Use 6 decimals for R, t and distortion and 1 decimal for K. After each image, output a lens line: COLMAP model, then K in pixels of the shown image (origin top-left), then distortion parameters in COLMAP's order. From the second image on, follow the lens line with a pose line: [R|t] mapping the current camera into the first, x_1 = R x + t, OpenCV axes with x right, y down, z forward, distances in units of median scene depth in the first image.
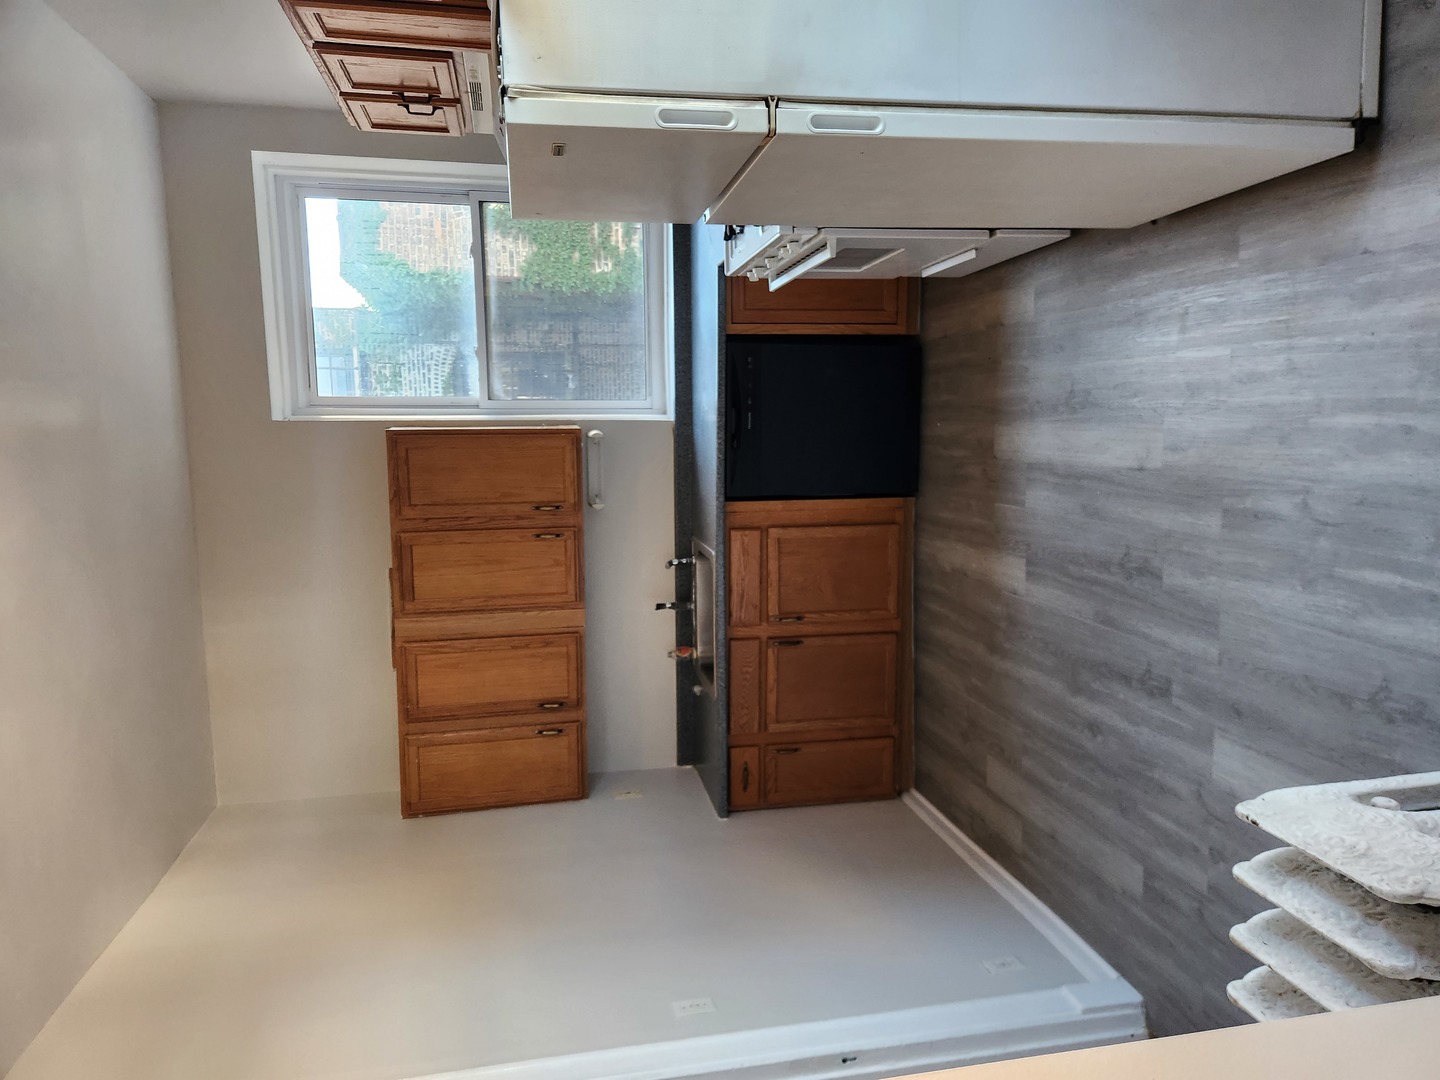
lens RADIAL K [[965.9, 0, 720.0], [0, 965.9, 540.0], [0, 0, 1]] dist [0.057463, -0.001374]
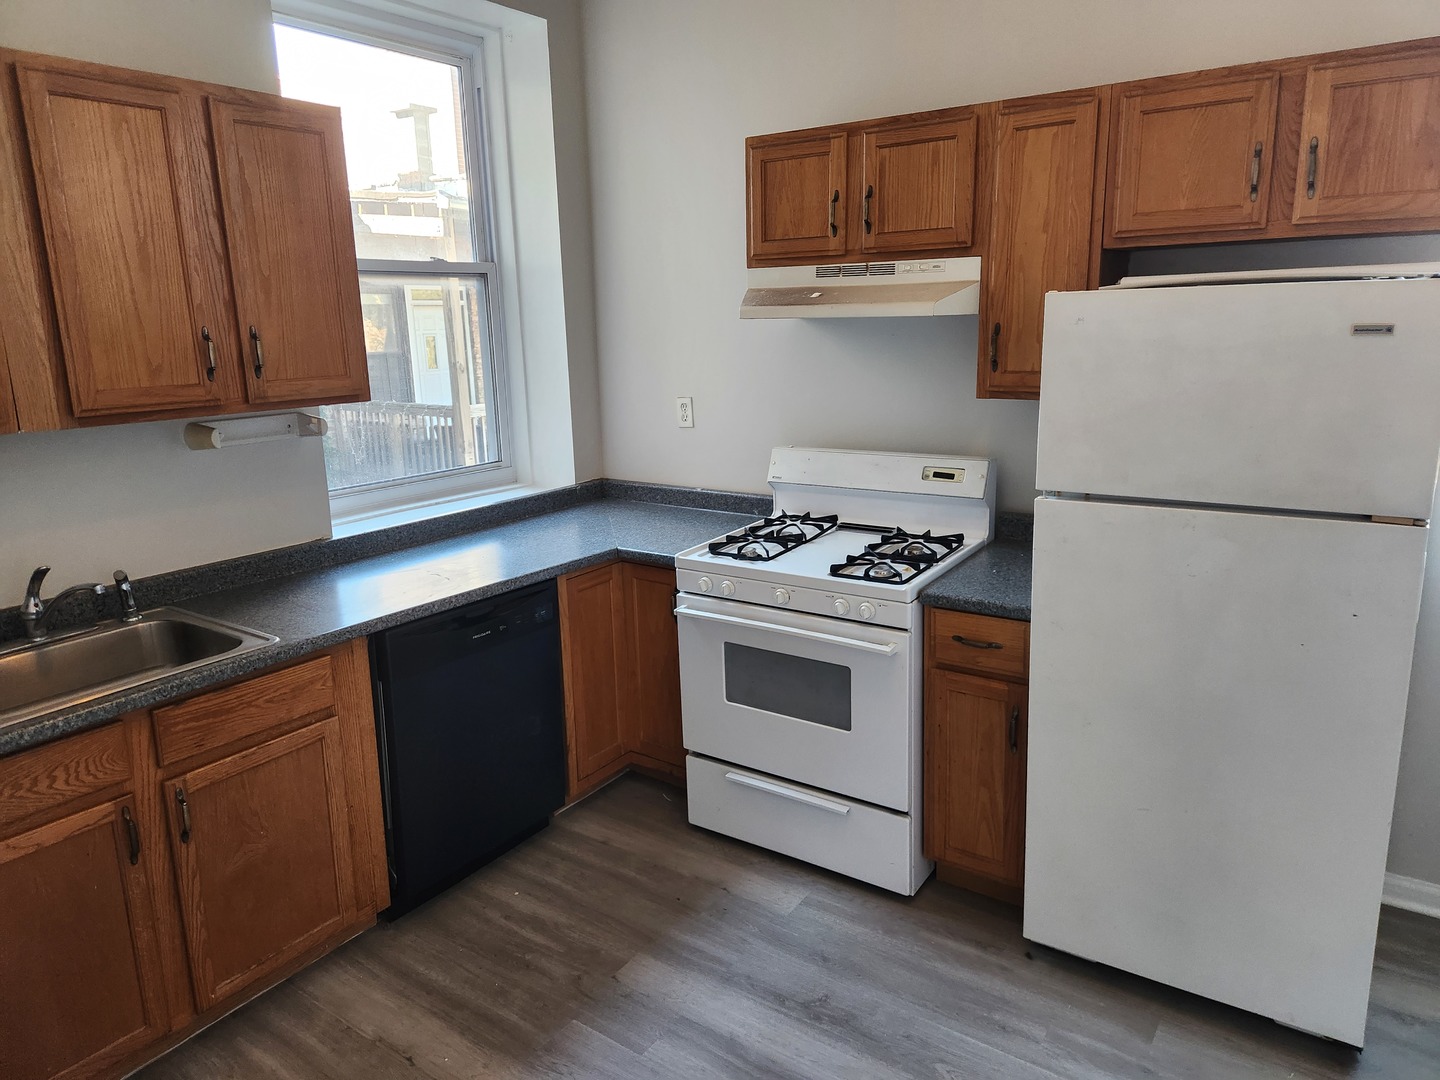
lens RADIAL K [[965.9, 0, 720.0], [0, 965.9, 540.0], [0, 0, 1]] dist [0.057463, -0.001374]
pose [[0.180877, 0.977958, 0.104316, -0.077485], [-0.471508, 0.179308, -0.863440, 0.379253], [-0.863113, 0.106990, 0.493548, 0.470647]]
